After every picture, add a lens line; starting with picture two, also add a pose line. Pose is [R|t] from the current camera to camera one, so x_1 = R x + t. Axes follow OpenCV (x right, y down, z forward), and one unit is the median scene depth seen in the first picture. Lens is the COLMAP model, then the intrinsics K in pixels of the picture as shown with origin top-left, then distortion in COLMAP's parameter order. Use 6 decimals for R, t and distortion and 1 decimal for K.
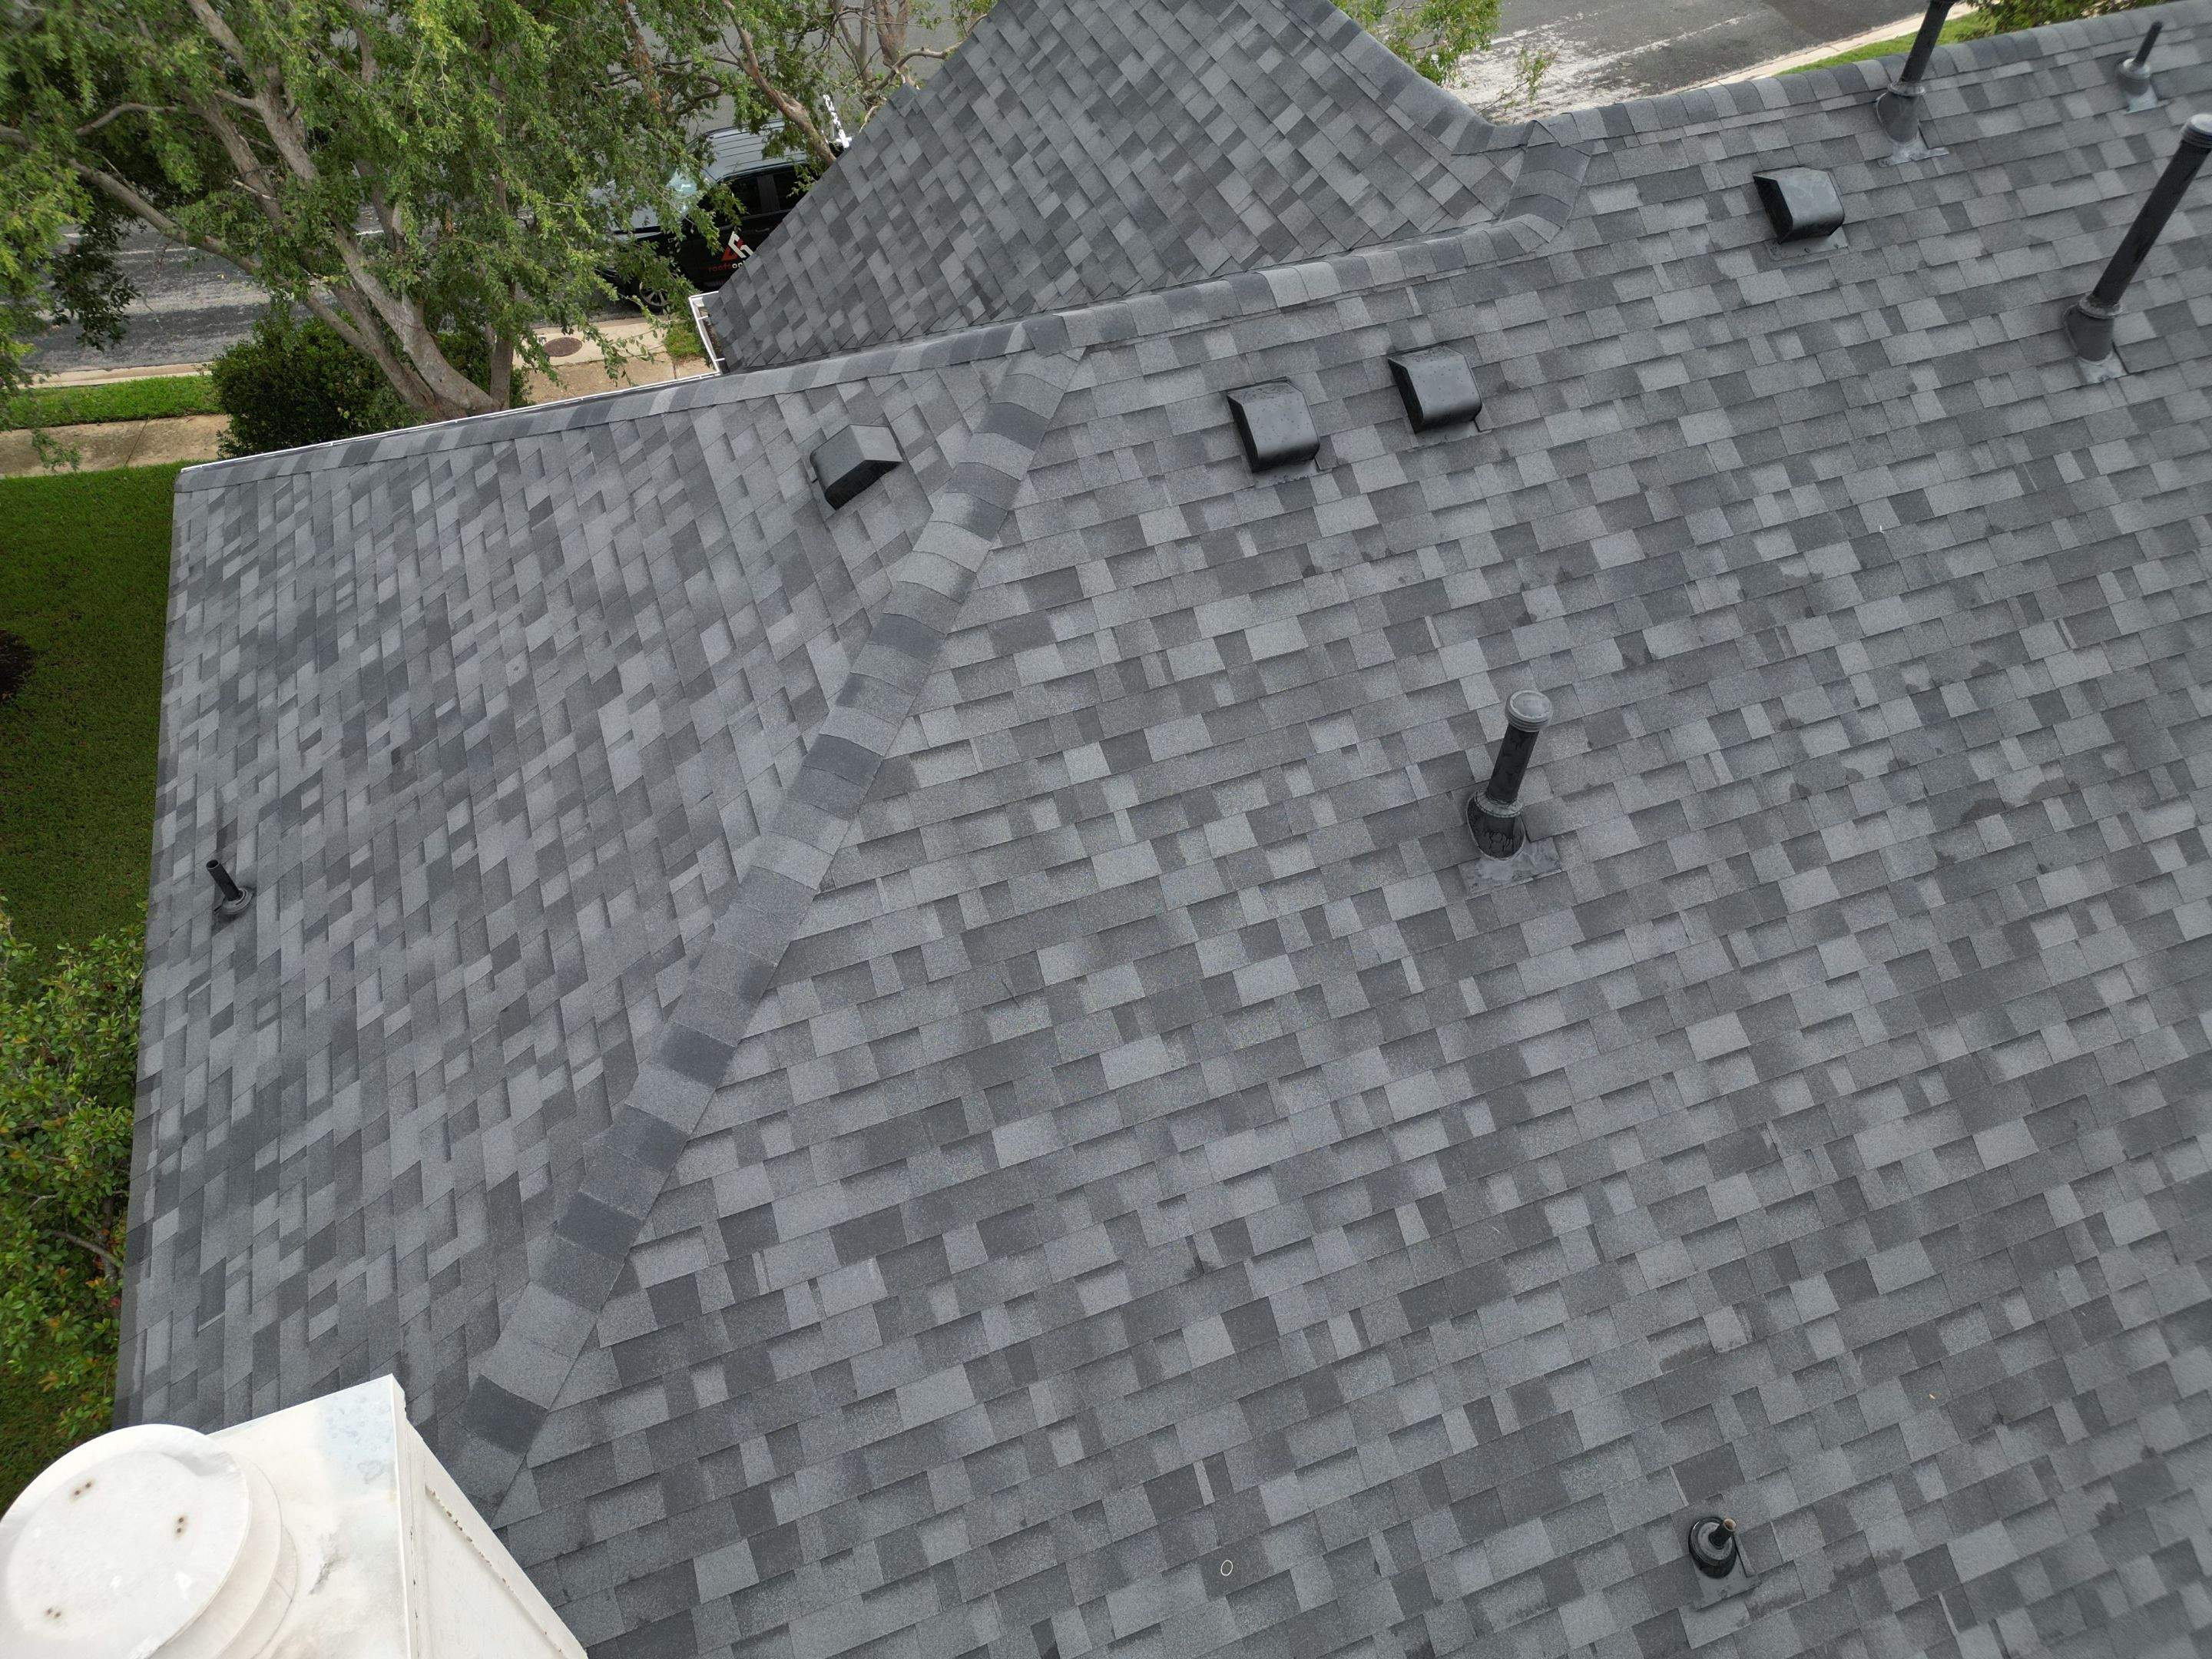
lens RADIAL K [[1542.5, 0, 1103.8], [0, 1542.5, 828.1], [0, 0, 1]] dist [0.079284, -0.080394]
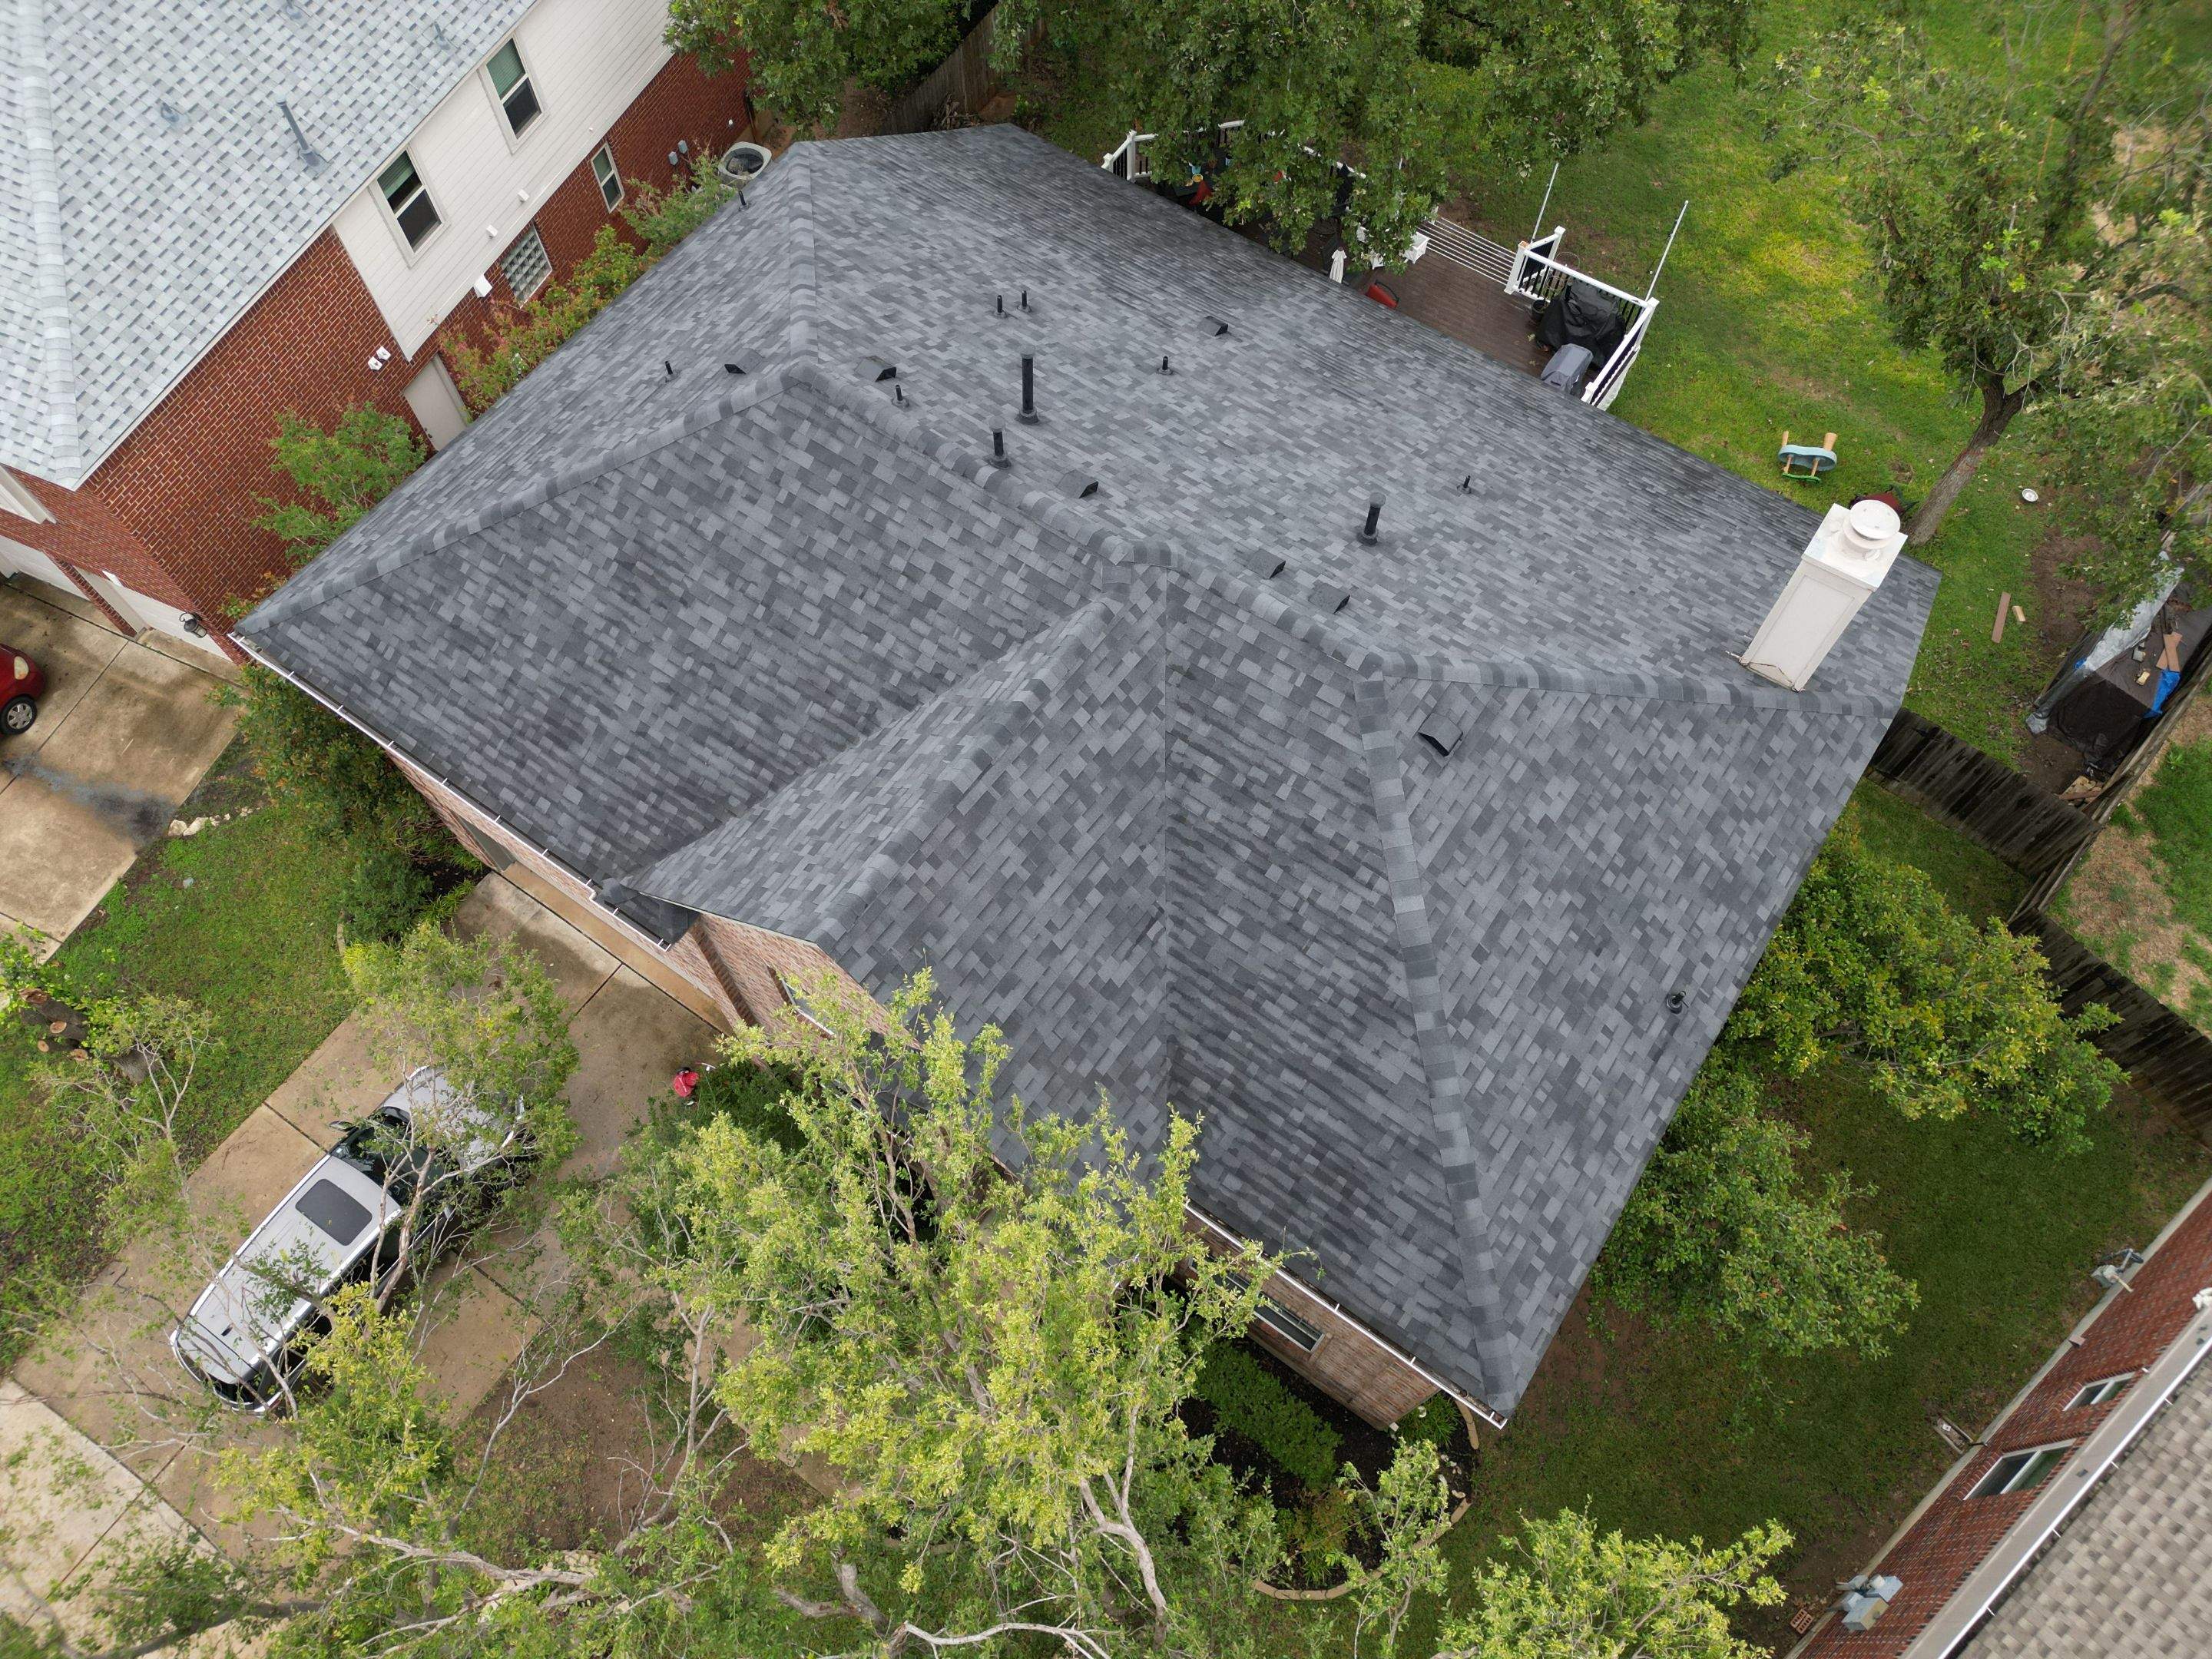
lens RADIAL K [[1542.5, 0, 1103.7], [0, 1542.5, 825.5], [0, 0, 1]] dist [0.079284, -0.080394]
pose [[-0.575074, -0.718652, 0.390934, -0.909550], [0.608652, -0.056532, 0.791421, -2.475792], [-0.546656, 0.693068, 0.469919, 0.322169]]
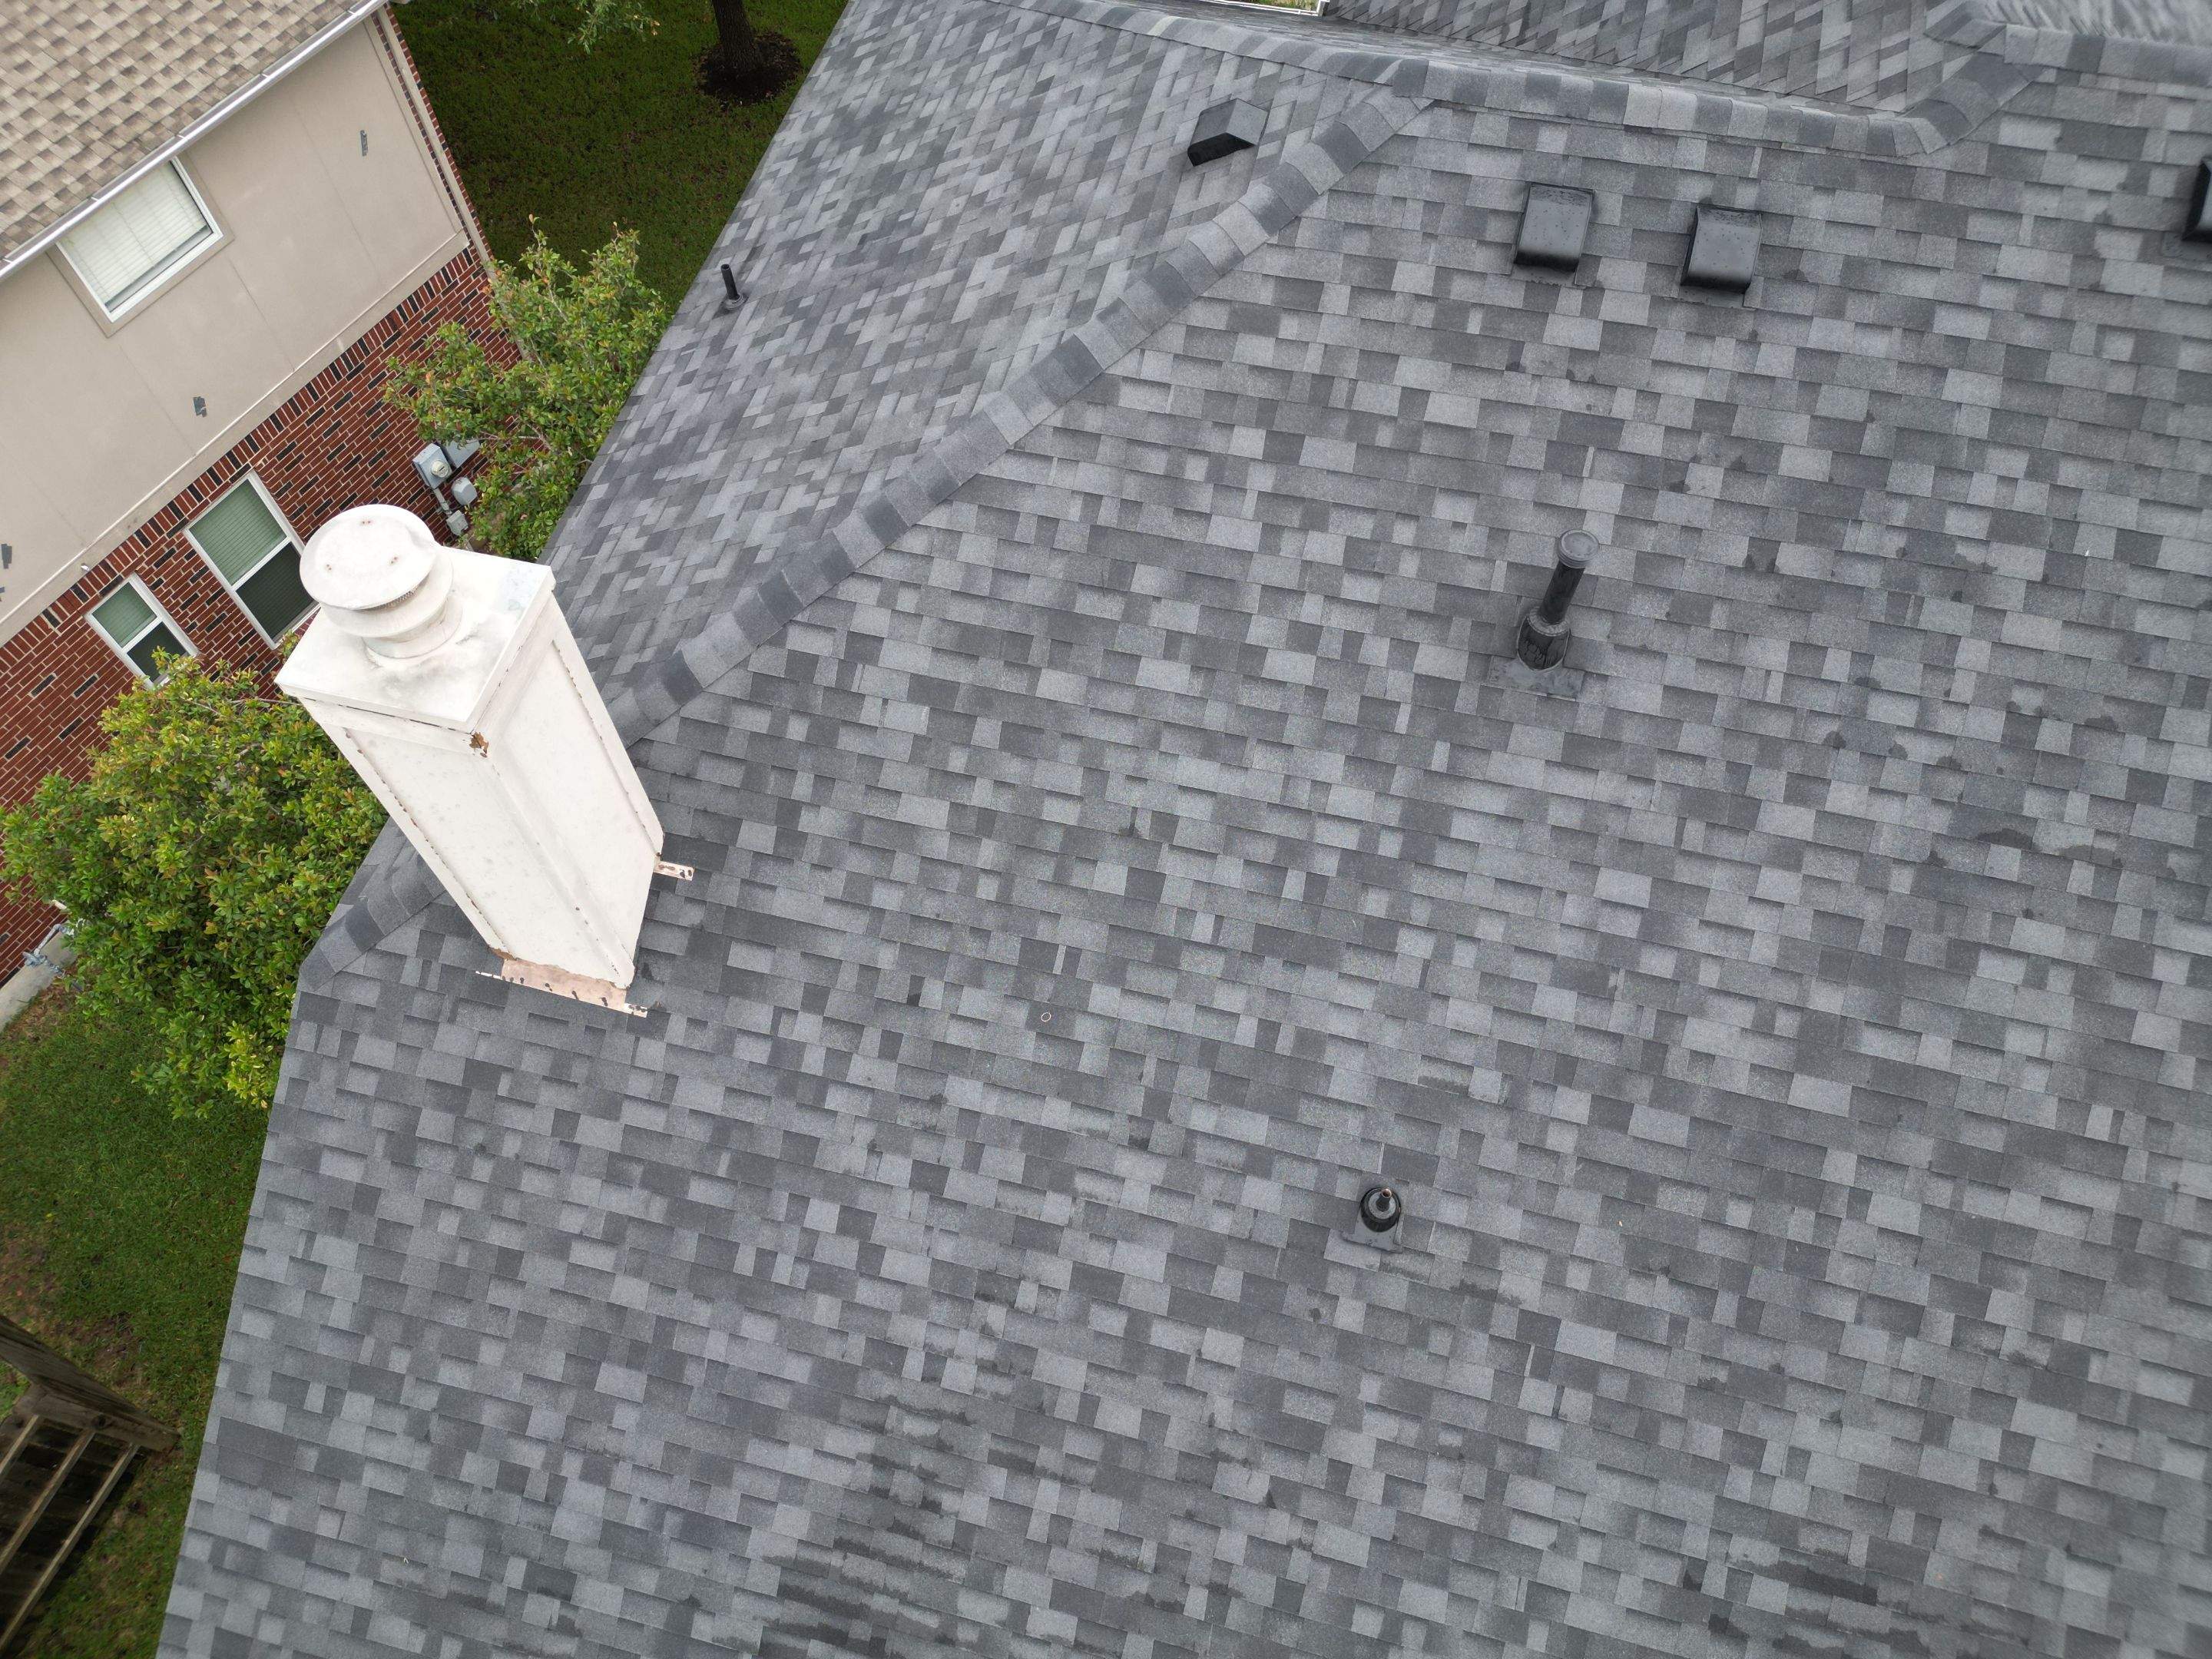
lens RADIAL K [[1542.5, 0, 1102.5], [0, 1542.5, 830.2], [0, 0, 1]] dist [0.079284, -0.080394]
pose [[0.830240, 0.476274, -0.289593, 0.383787], [-0.406600, 0.872851, 0.269827, -0.057169], [0.381283, -0.106273, 0.918330, -0.199743]]
